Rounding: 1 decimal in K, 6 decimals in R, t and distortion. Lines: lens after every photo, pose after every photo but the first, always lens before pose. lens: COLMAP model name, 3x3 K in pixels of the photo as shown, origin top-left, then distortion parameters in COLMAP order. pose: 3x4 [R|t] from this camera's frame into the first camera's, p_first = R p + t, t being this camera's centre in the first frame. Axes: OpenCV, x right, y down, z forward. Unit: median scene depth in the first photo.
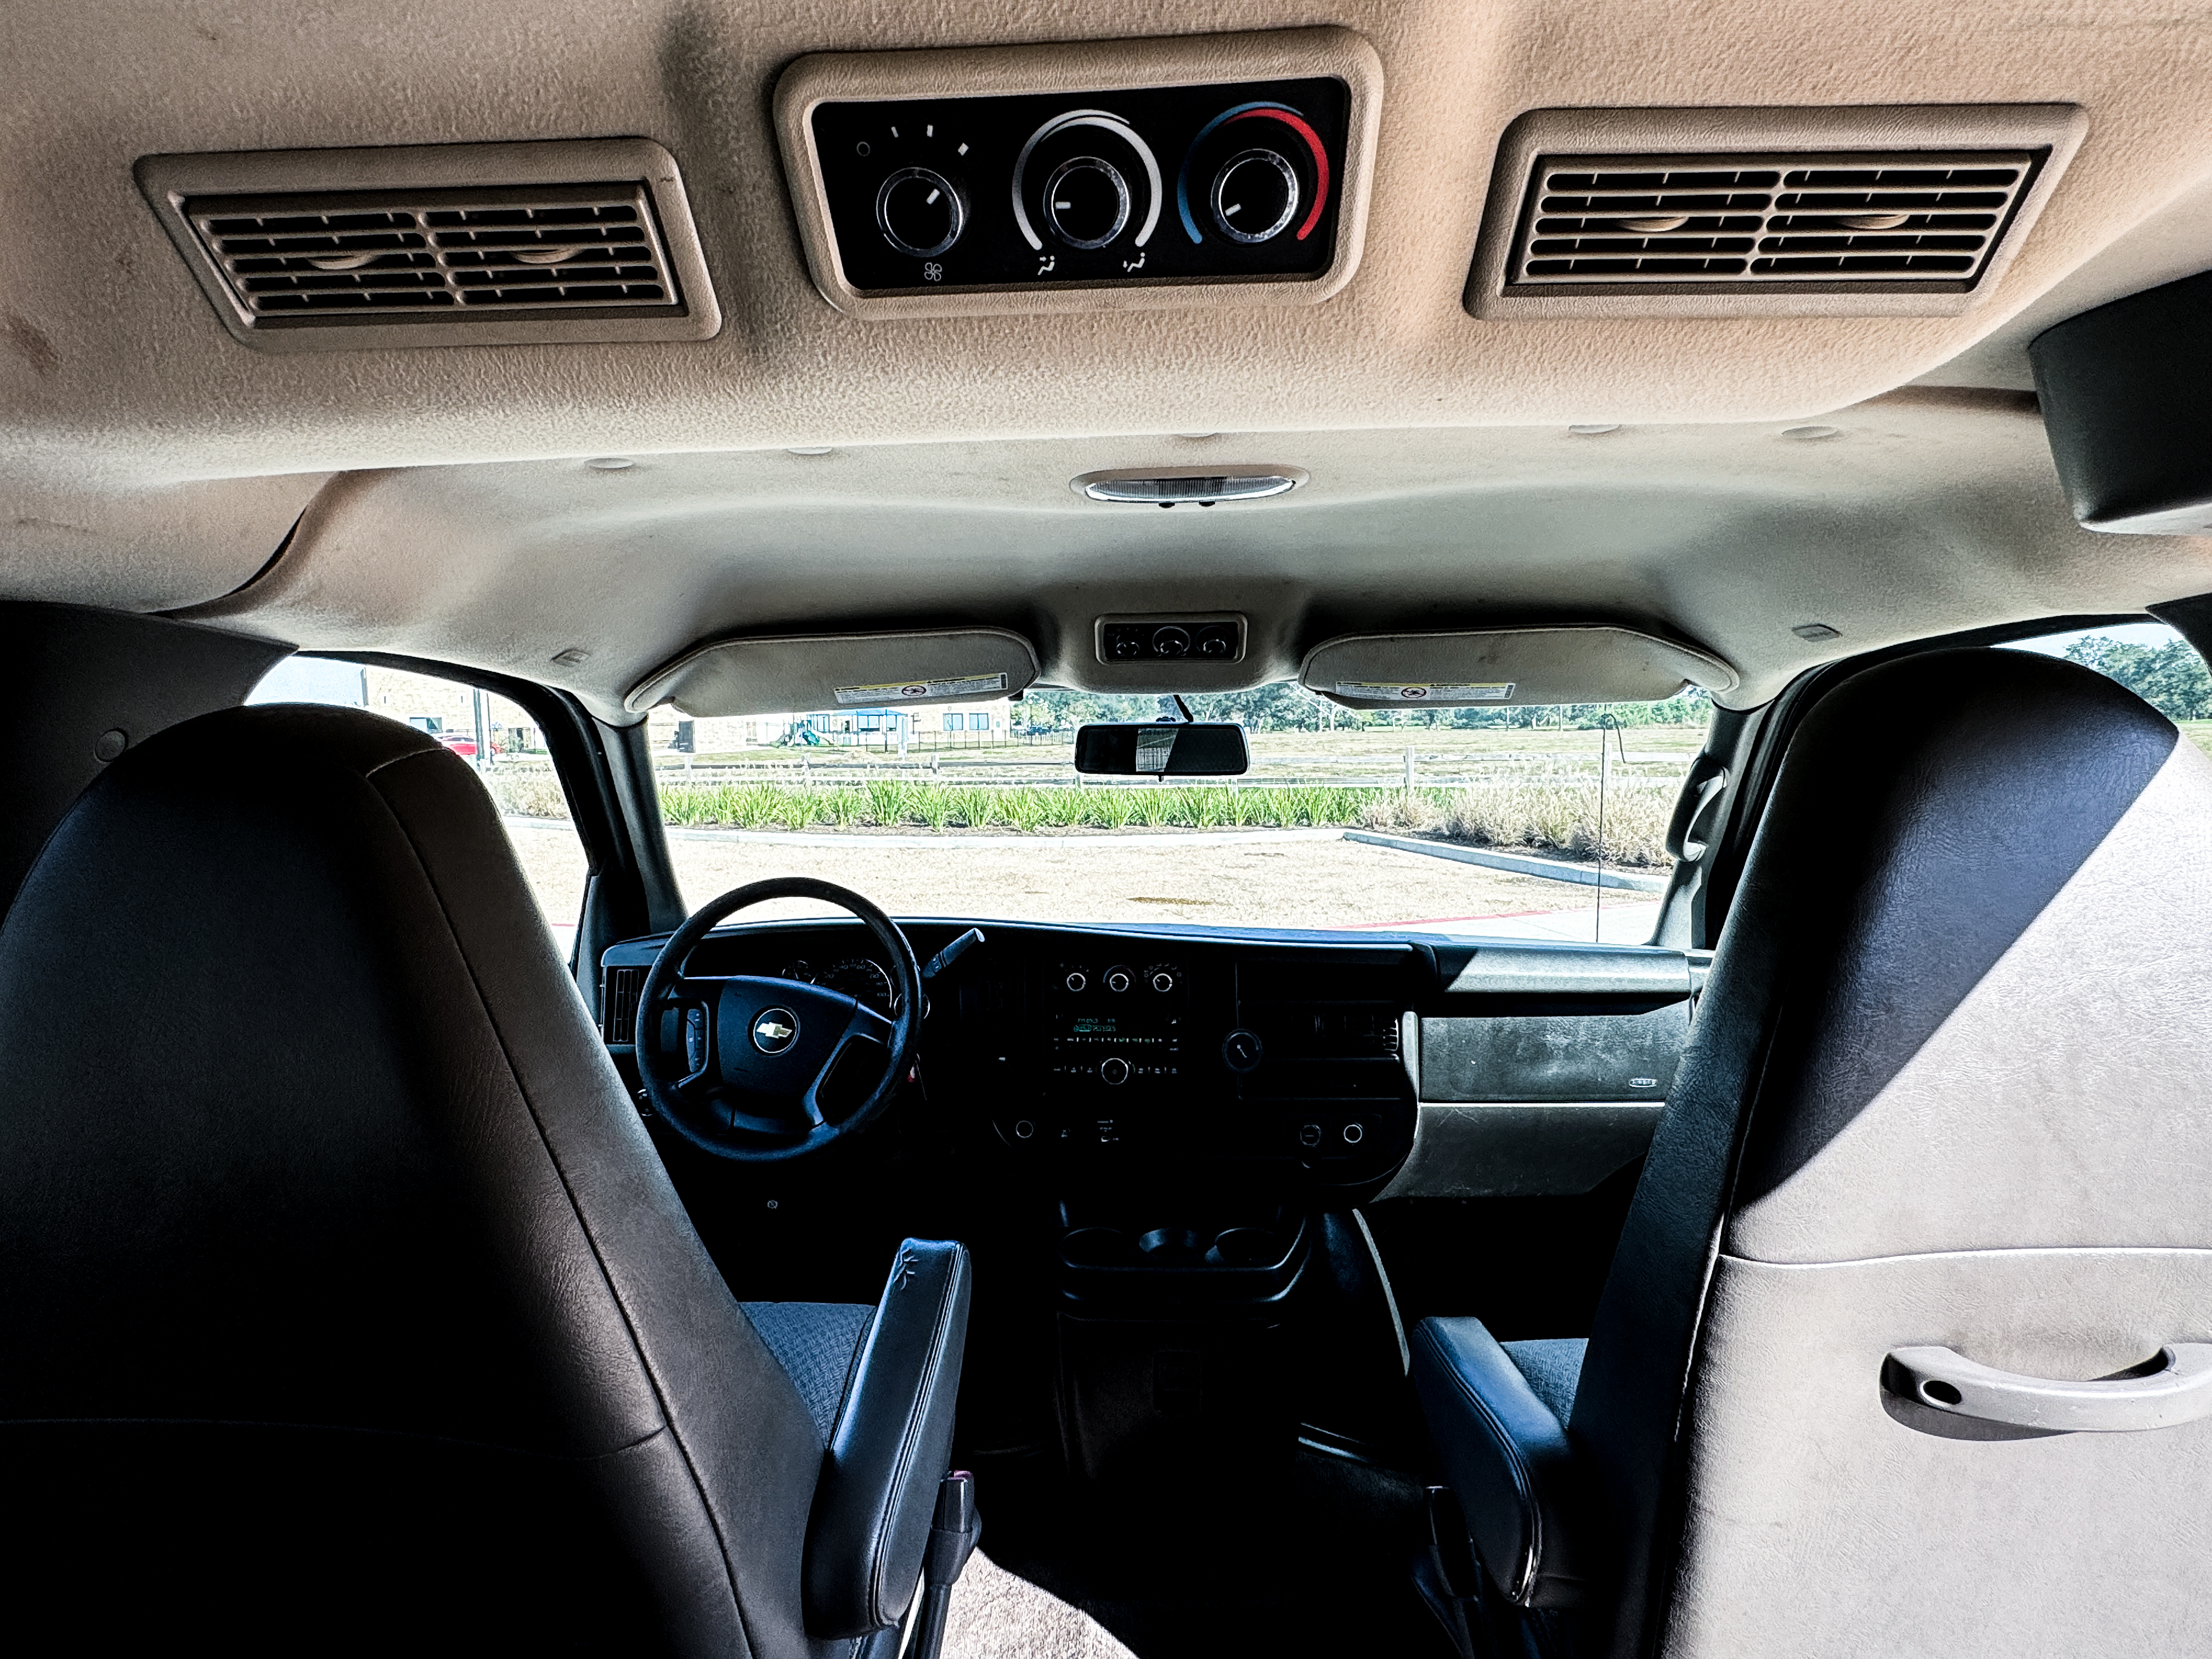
lens RADIAL K [[1161.8, 0, 1106.0], [0, 1161.8, 829.5], [0, 0, 1]] dist [0.001171, 0.000115]
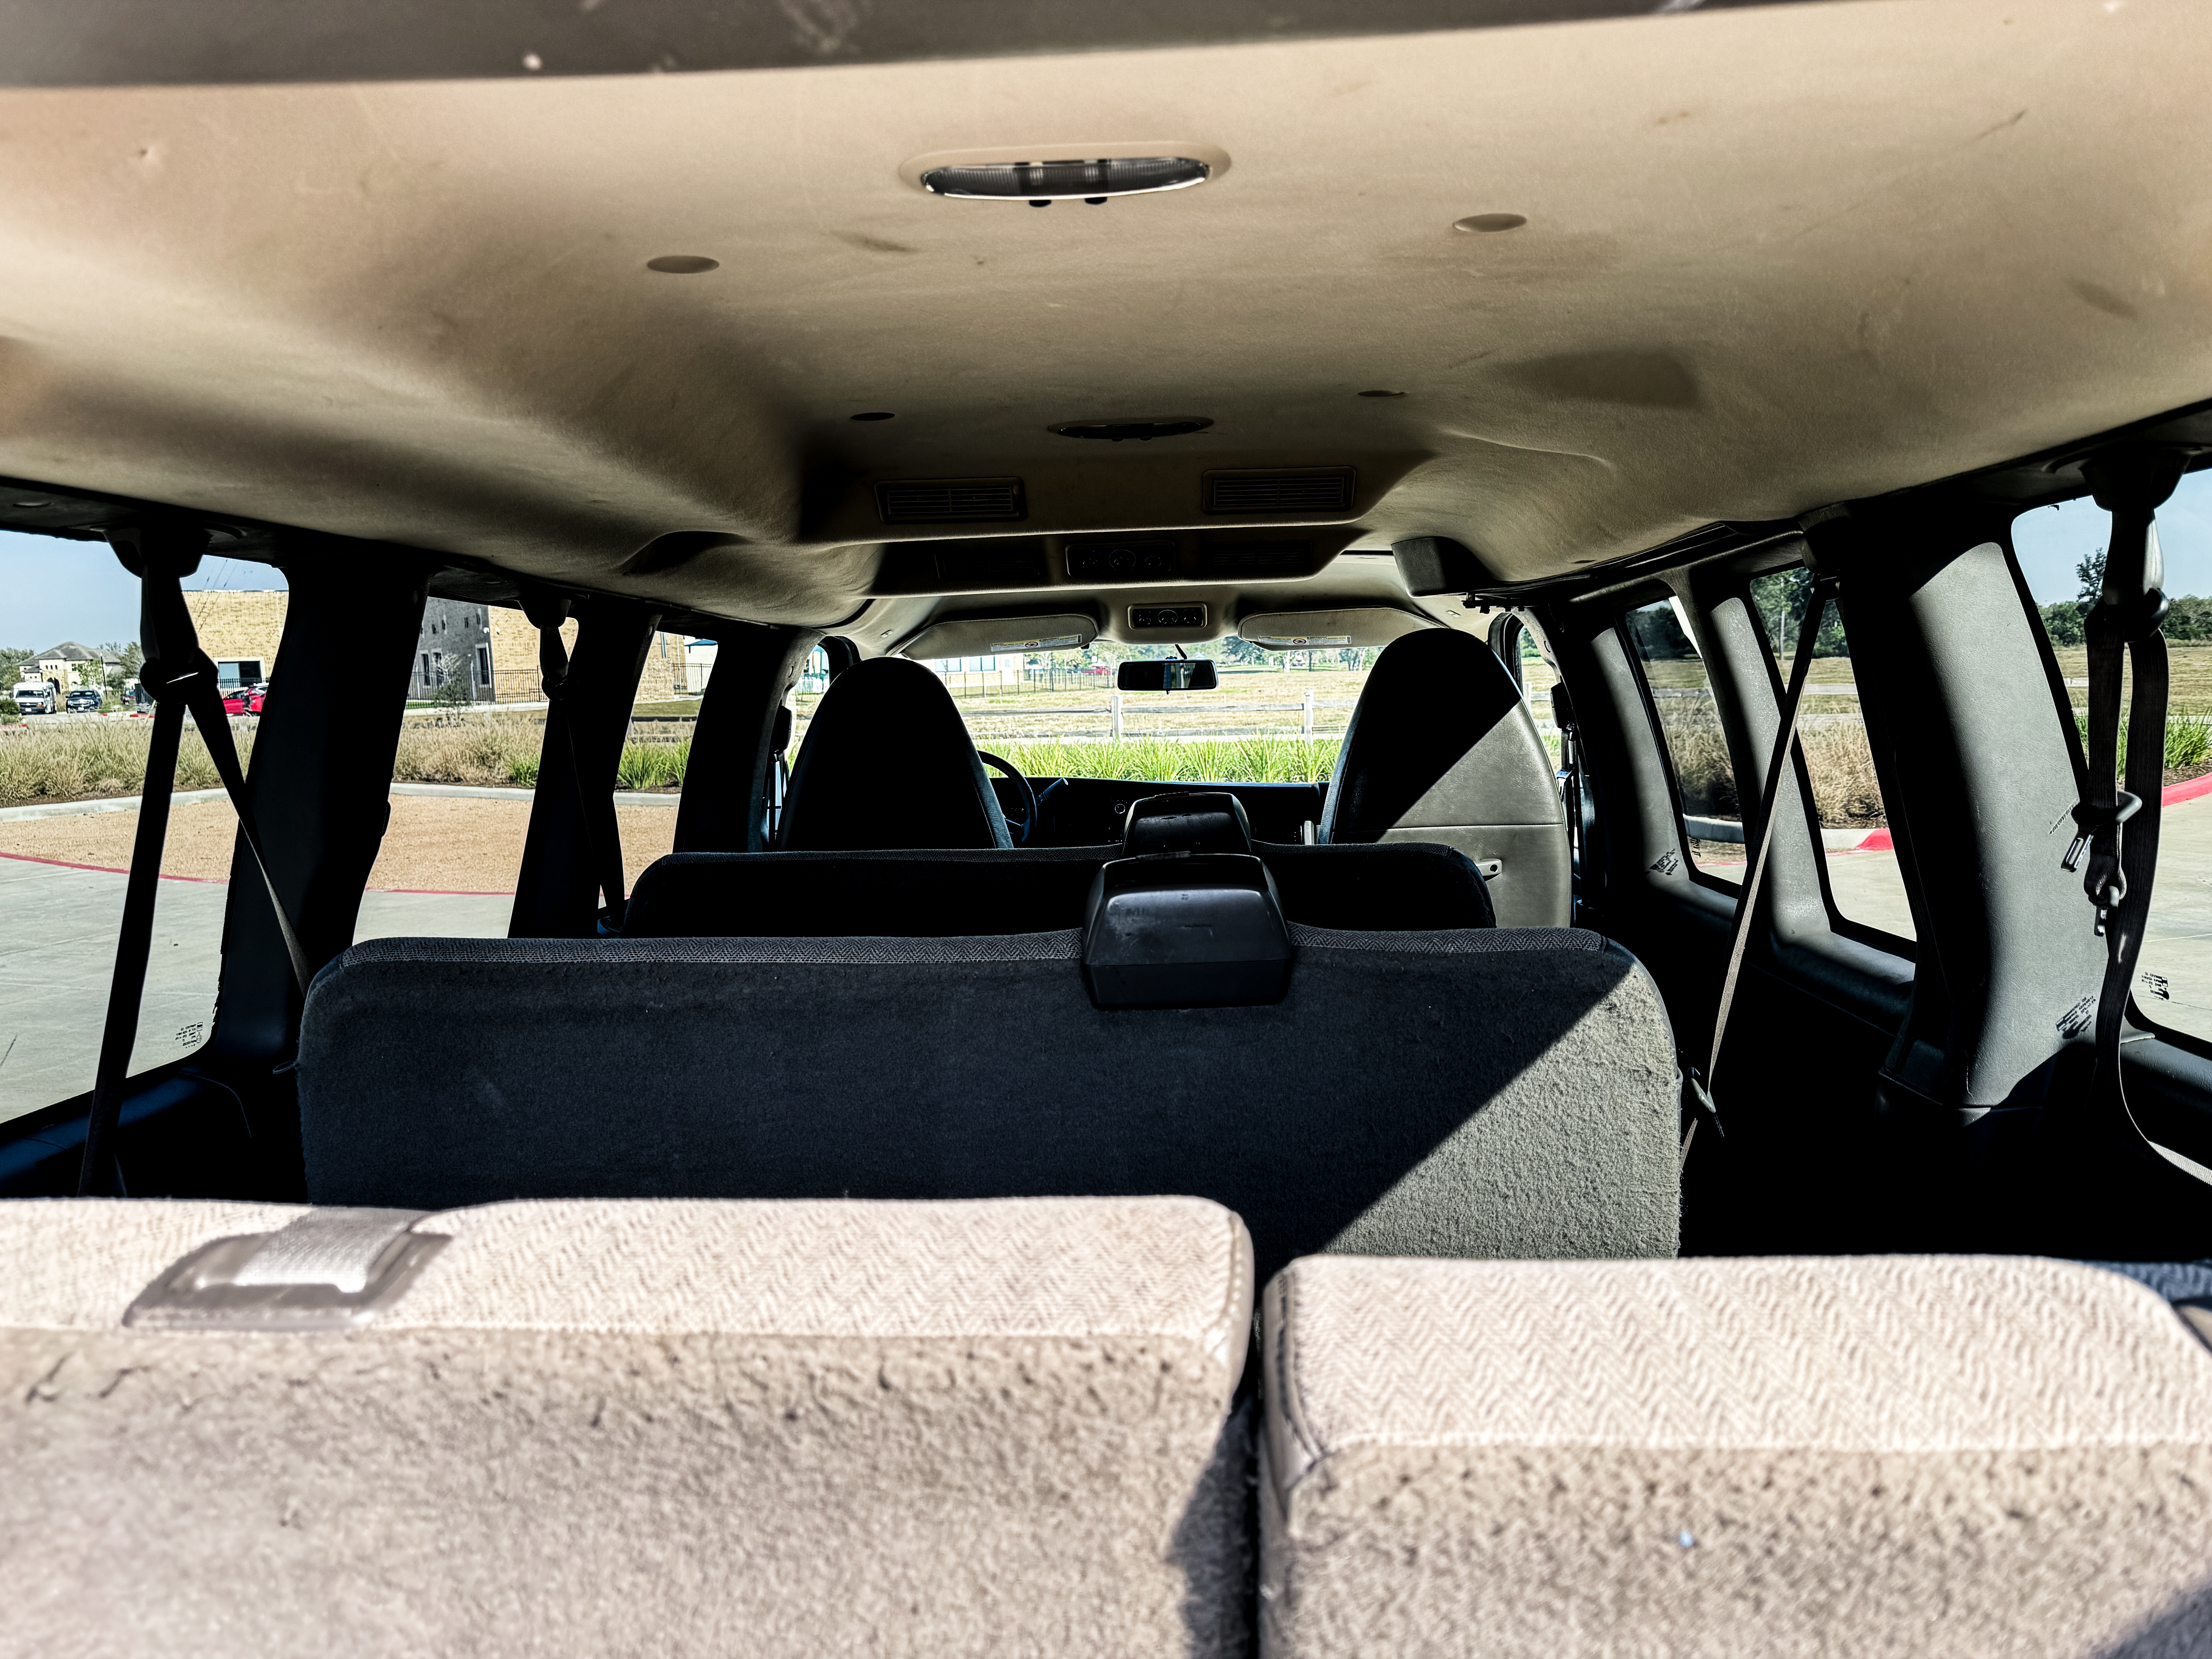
lens RADIAL K [[1555.2, 0, 1106.0], [0, 1555.2, 829.5], [0, 0, 1]] dist [-0.006318, 0.000645]
pose [[0.999367, -0.017466, -0.030997, 0.026004], [0.017997, 0.999695, 0.016929, 0.130560], [0.030692, -0.017477, 0.999376, -1.441682]]
